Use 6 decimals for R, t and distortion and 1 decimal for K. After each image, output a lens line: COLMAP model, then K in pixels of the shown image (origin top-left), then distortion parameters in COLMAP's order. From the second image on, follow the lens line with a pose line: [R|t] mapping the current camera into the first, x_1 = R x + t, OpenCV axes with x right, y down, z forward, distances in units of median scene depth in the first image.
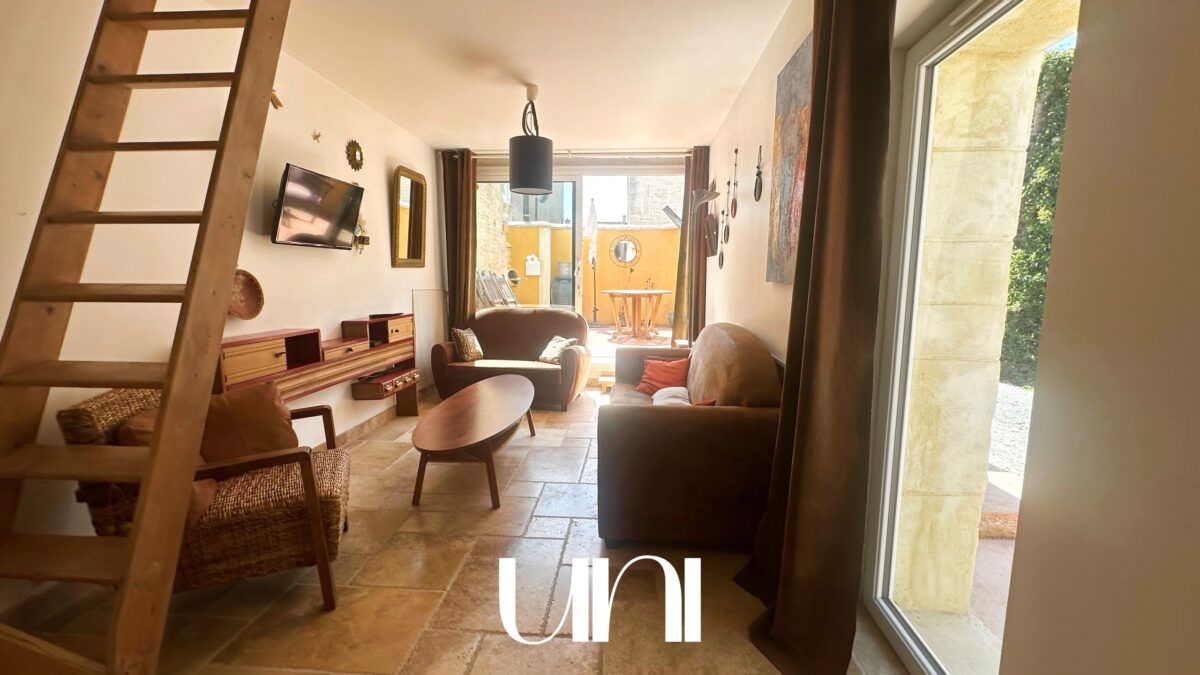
lens RADIAL K [[480.2, 0, 600.9], [0, 480.2, 337.2], [0, 0, 1]] dist [-0.002460, 0.001224]
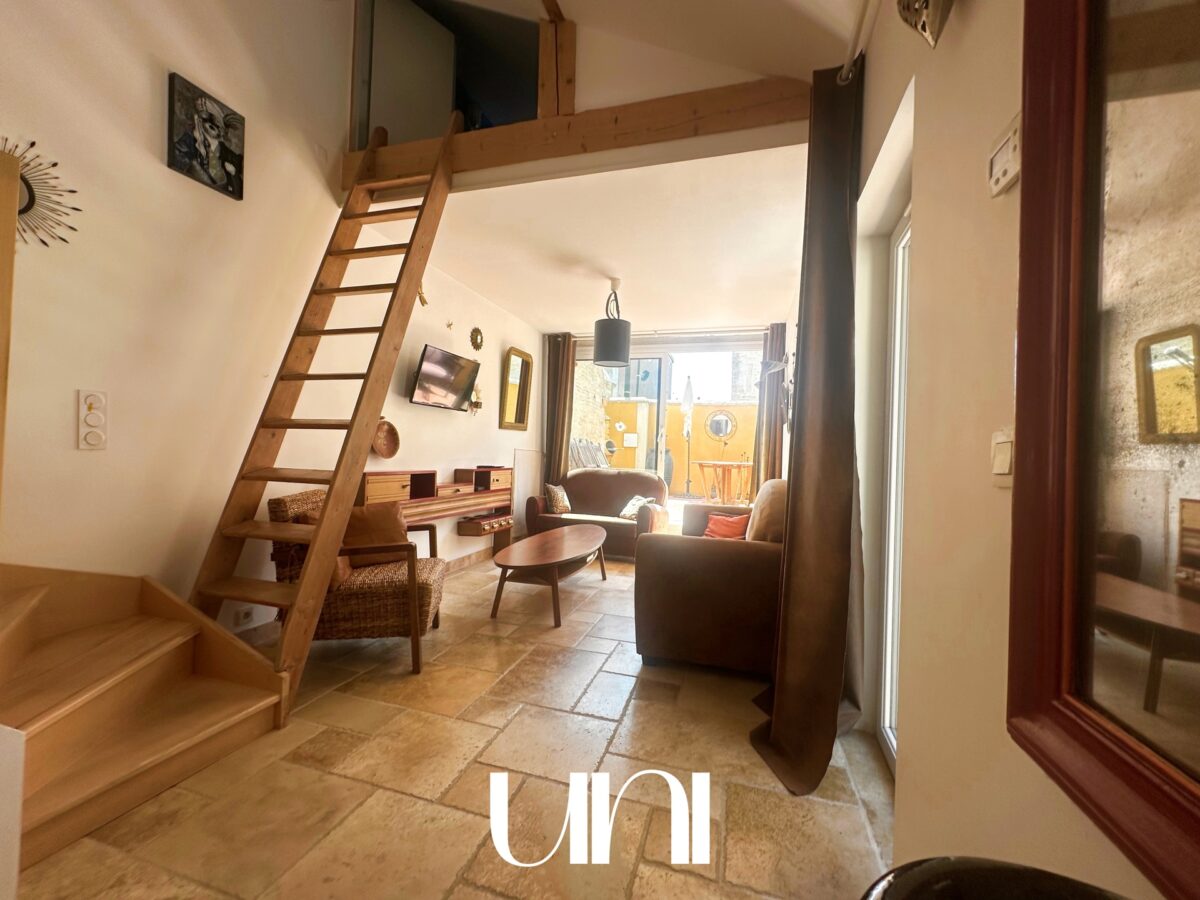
lens RADIAL K [[478.6, 0, 601.6], [0, 478.6, 450.0], [0, 0, 1]] dist [-0.000094, 0.000618]
pose [[0.974979, 0.023781, -0.221020, 0.126898], [-0.053501, 0.990139, -0.129473, 0.076957], [0.215761, 0.138058, 0.966637, -0.144875]]
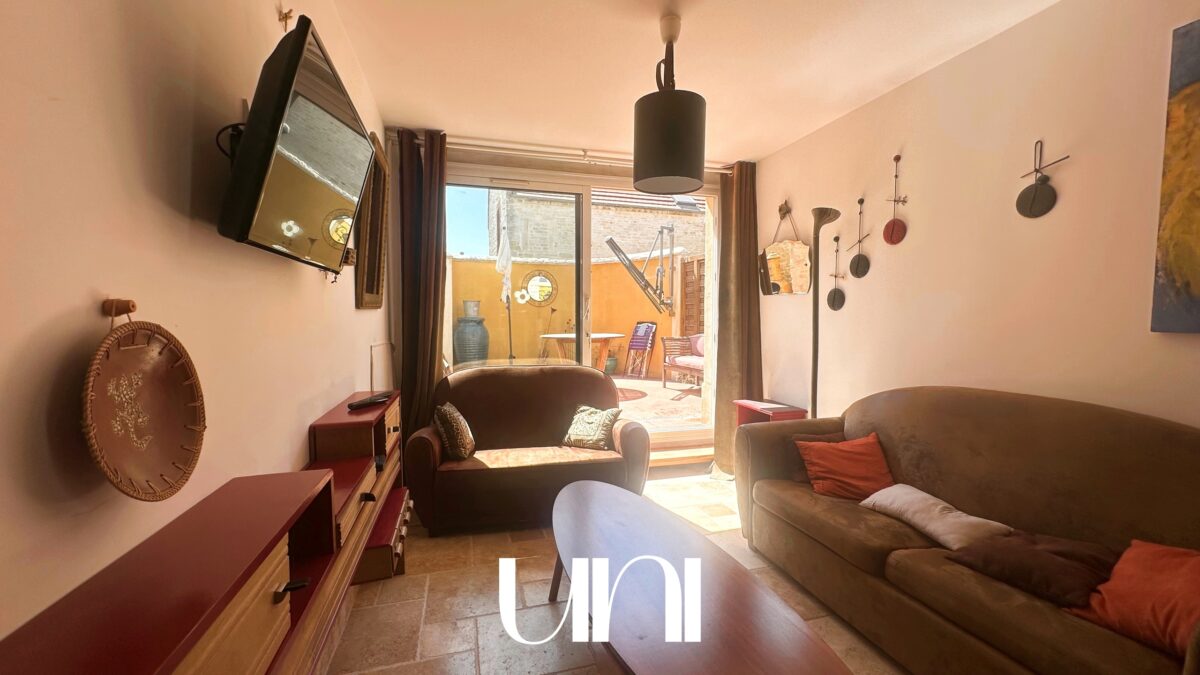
lens RADIAL K [[480.2, 0, 599.7], [0, 480.2, 343.4], [0, 0, 1]] dist [-0.002460, 0.001224]
pose [[0.943418, -0.023056, 0.330803, -0.573667], [0.044941, 0.997266, -0.058661, -0.097232], [-0.328546, 0.070208, 0.941875, 0.623049]]
